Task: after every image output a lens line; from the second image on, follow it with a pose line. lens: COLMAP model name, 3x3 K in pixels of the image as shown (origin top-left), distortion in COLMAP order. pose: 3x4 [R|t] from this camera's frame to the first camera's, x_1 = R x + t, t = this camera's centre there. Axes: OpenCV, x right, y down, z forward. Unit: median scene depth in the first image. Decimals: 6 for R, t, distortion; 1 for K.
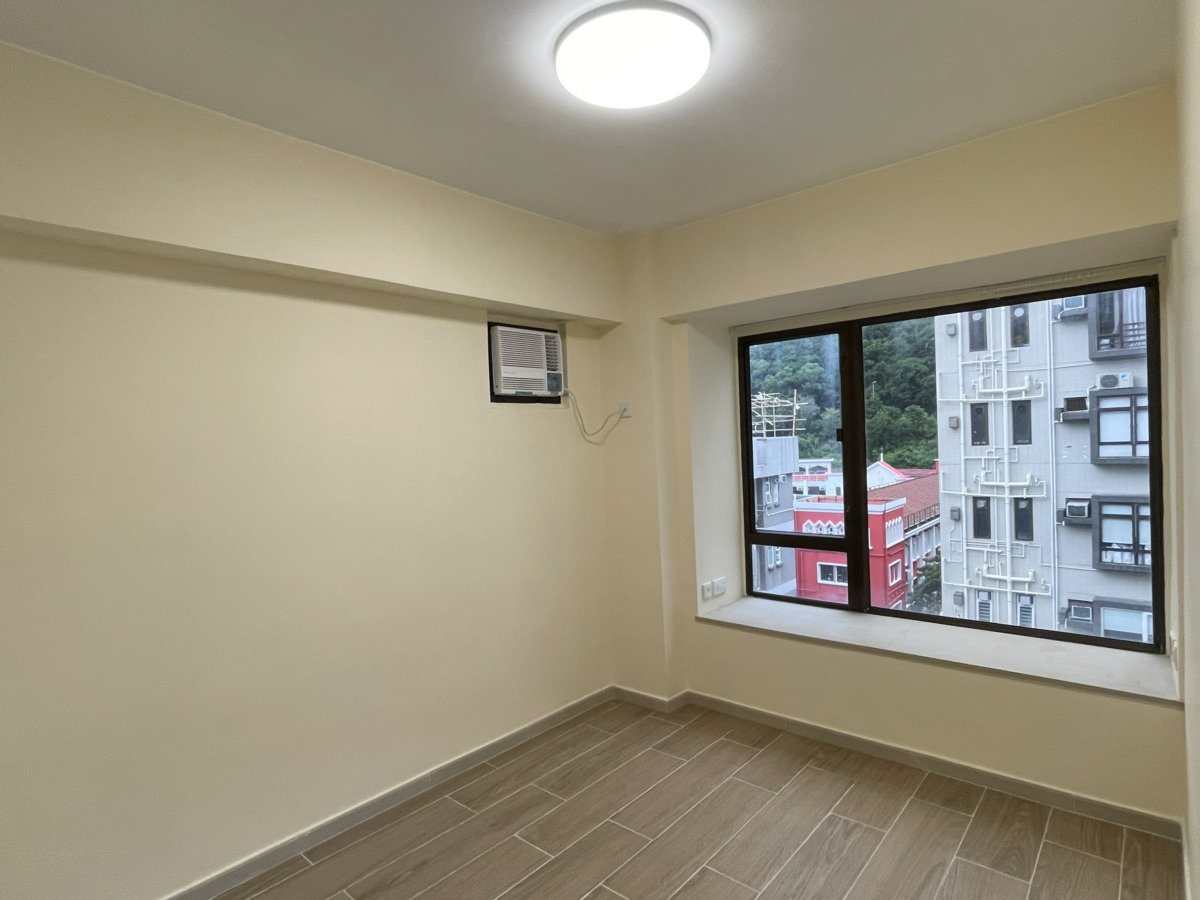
lens RADIAL K [[643.6, 0, 606.9], [0, 643.6, 456.8], [0, 0, 1]] dist [-0.004510, 0.001001]
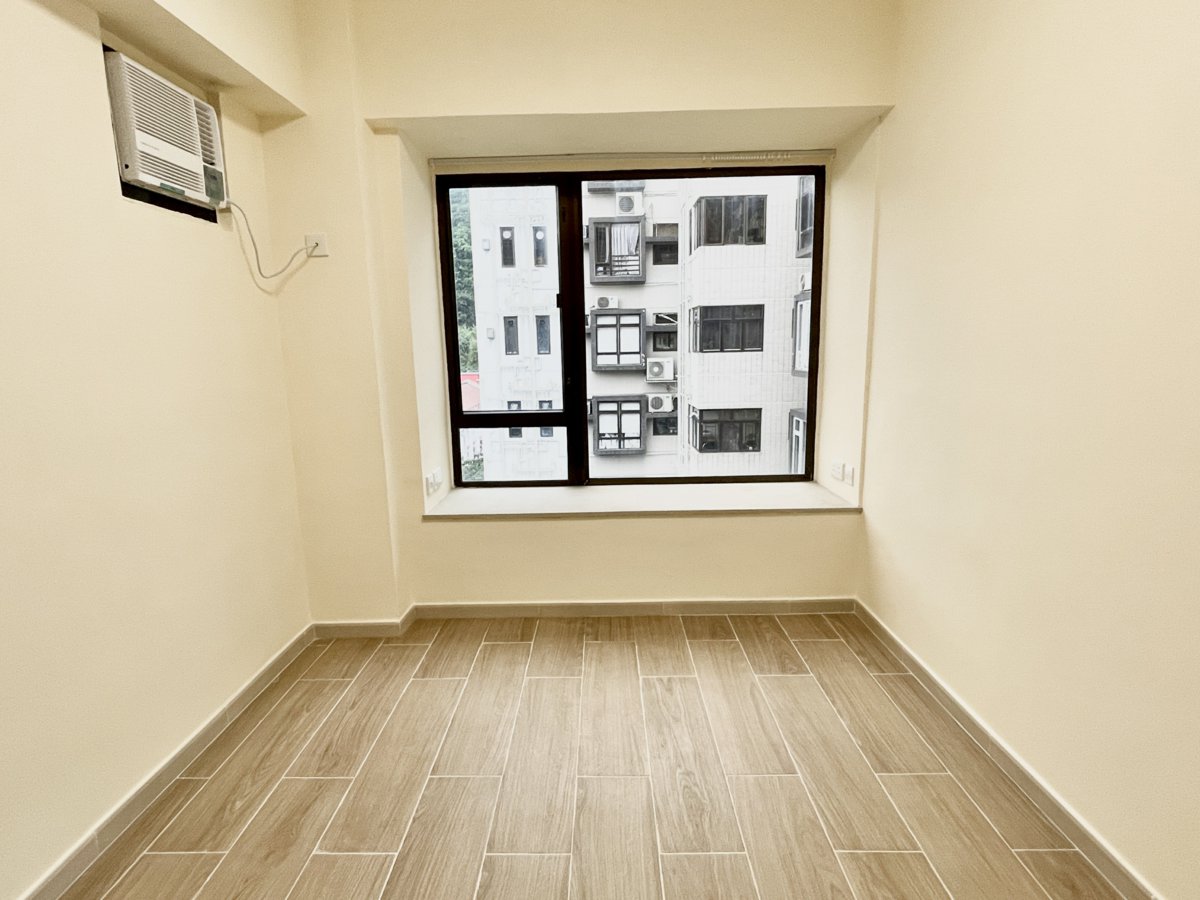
lens RADIAL K [[643.6, 0, 591.2], [0, 643.6, 455.2], [0, 0, 1]] dist [-0.004510, 0.001001]
pose [[0.767447, -0.090677, 0.634668, -0.206706], [0.010763, 0.991630, 0.128663, 0.067500], [-0.641022, -0.091911, 0.761999, 0.237366]]
